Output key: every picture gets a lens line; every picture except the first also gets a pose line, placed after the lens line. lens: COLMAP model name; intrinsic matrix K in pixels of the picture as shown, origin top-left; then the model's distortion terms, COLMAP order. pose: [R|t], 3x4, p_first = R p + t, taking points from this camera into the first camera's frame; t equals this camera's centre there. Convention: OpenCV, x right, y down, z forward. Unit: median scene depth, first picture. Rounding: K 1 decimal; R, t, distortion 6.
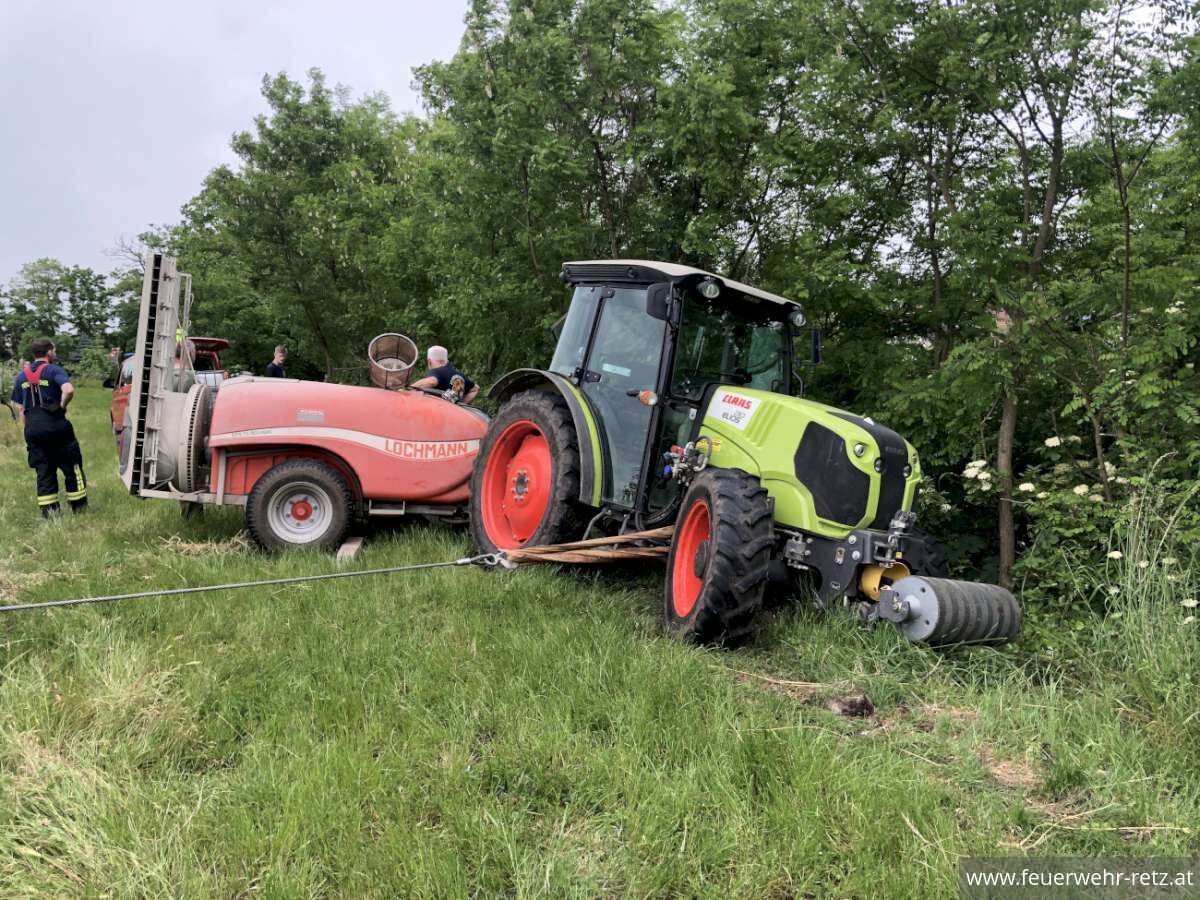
lens RADIAL K [[956.1, 0, 603.7], [0, 956.1, 438.0], [0, 0, 1]] dist [0.053299, -0.001081]
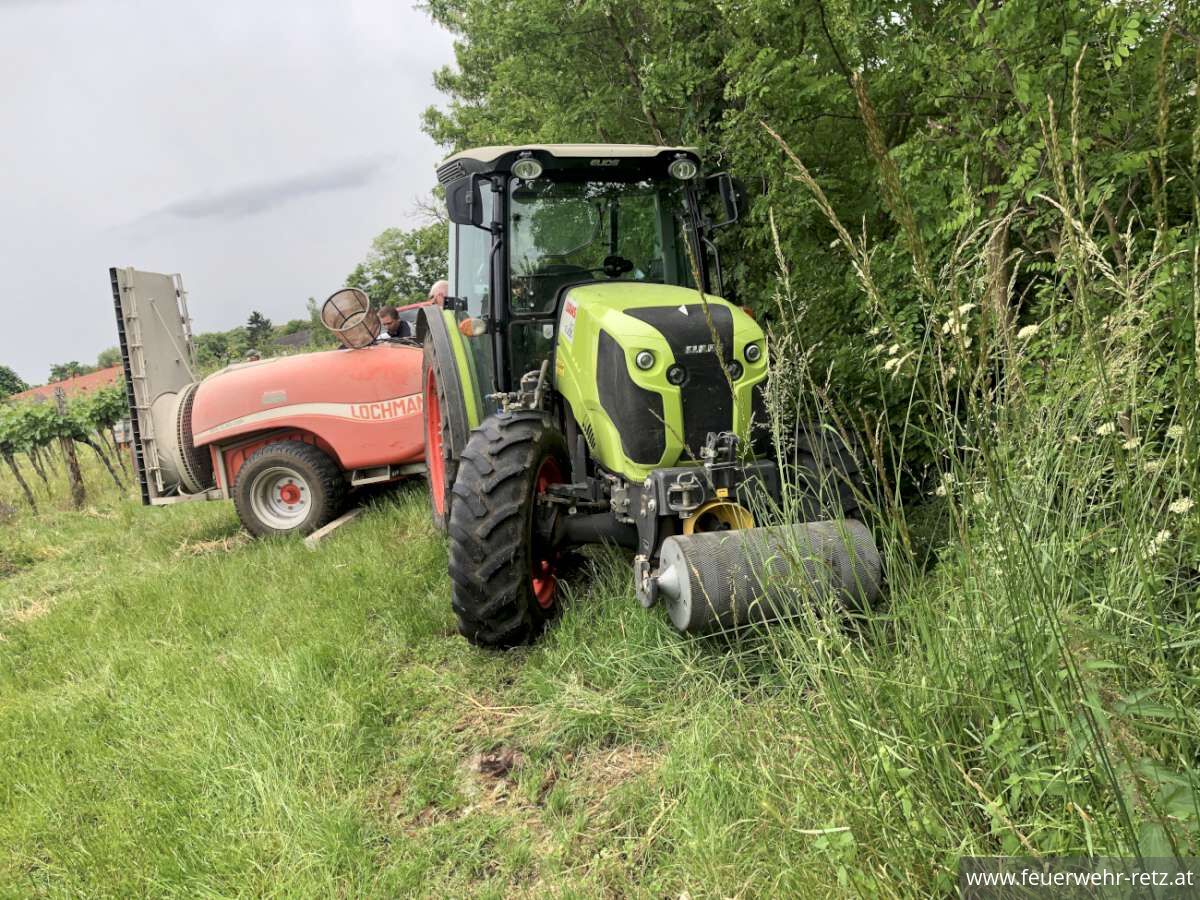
lens RADIAL K [[956.1, 0, 601.8], [0, 956.1, 457.1], [0, 0, 1]] dist [0.053299, -0.001081]
pose [[0.911107, -0.156819, -0.381171, 0.346408], [0.213660, 0.970534, 0.111416, -0.002123], [0.352468, -0.182953, 0.917766, 0.217153]]
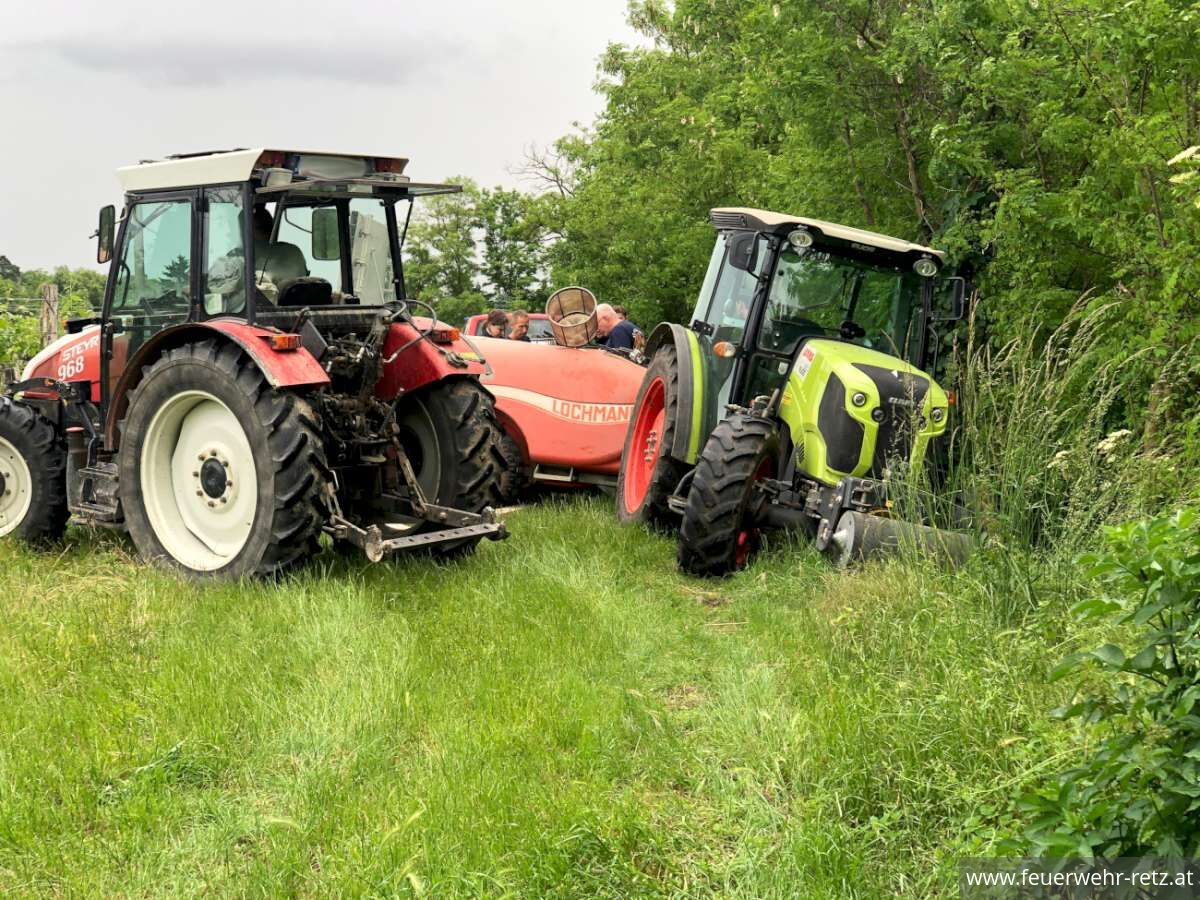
lens RADIAL K [[1829.6, 0, 603.4], [0, 1829.6, 453.6], [0, 0, 1]] dist [0.008626, 0.000000]
pose [[0.899098, 0.031188, -0.436635, 0.601014], [-0.038501, 0.999227, -0.007905, 0.066443], [0.436051, 0.023919, 0.899604, -0.589014]]
